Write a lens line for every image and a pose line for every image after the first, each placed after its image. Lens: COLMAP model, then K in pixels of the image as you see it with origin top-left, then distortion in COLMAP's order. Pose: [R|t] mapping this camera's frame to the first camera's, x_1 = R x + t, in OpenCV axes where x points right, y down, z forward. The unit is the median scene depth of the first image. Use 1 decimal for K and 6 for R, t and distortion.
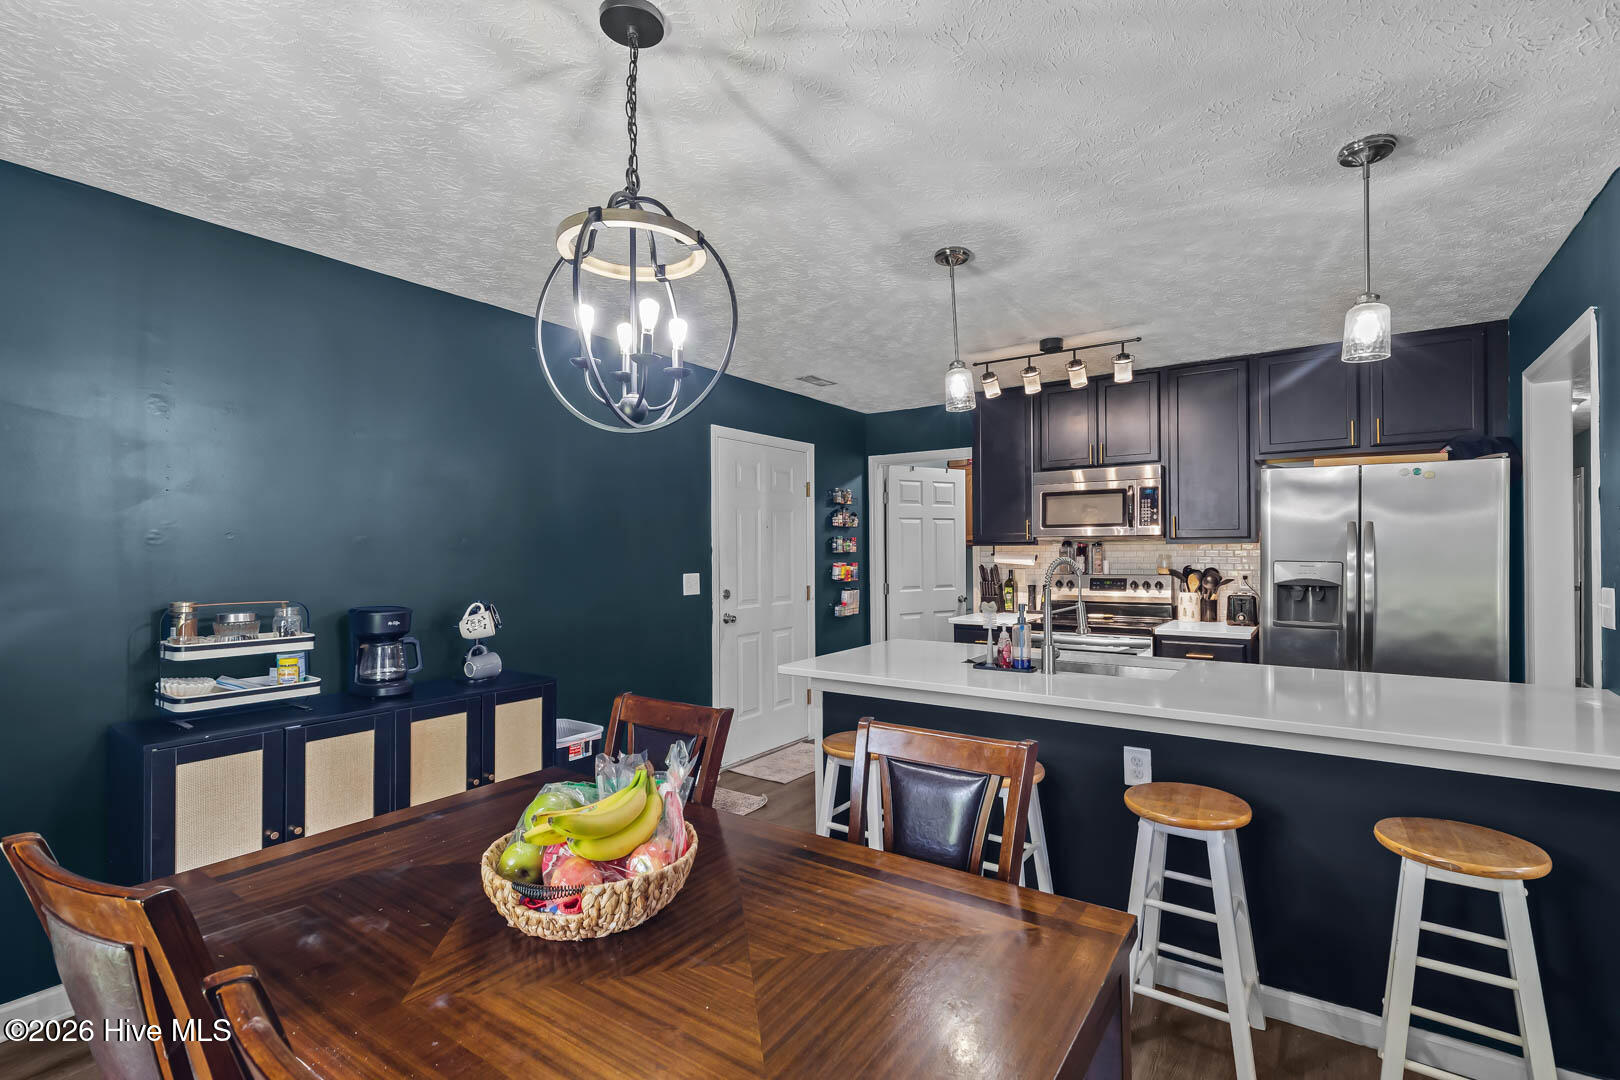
lens RADIAL K [[727.5, 0, 823.1], [0, 727.5, 544.6], [0, 0, 1]] dist [0.003583, -0.000158]
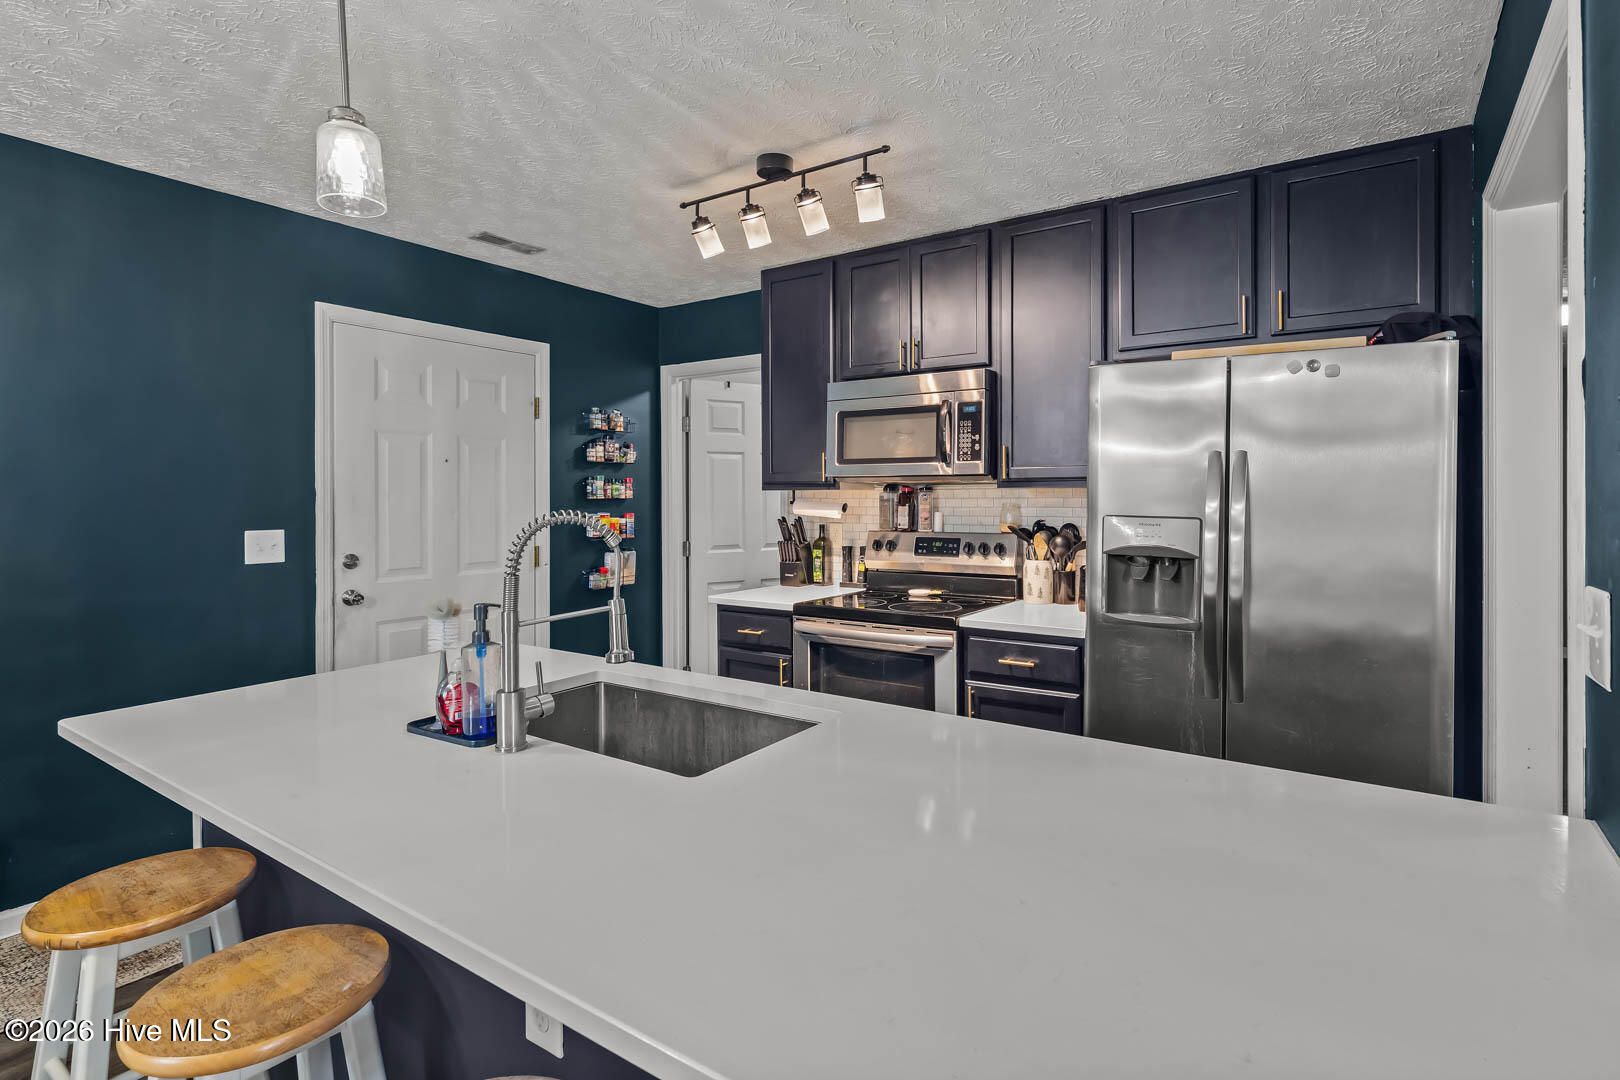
lens RADIAL K [[784.5, 0, 864.8], [0, 784.5, 491.5], [0, 0, 1]] dist [0.000084, -0.000253]
pose [[0.999359, 0.004549, 0.035502, 0.307785], [-0.004599, 0.999989, 0.001307, 0.001887], [-0.035496, -0.001470, 0.999369, 0.272044]]
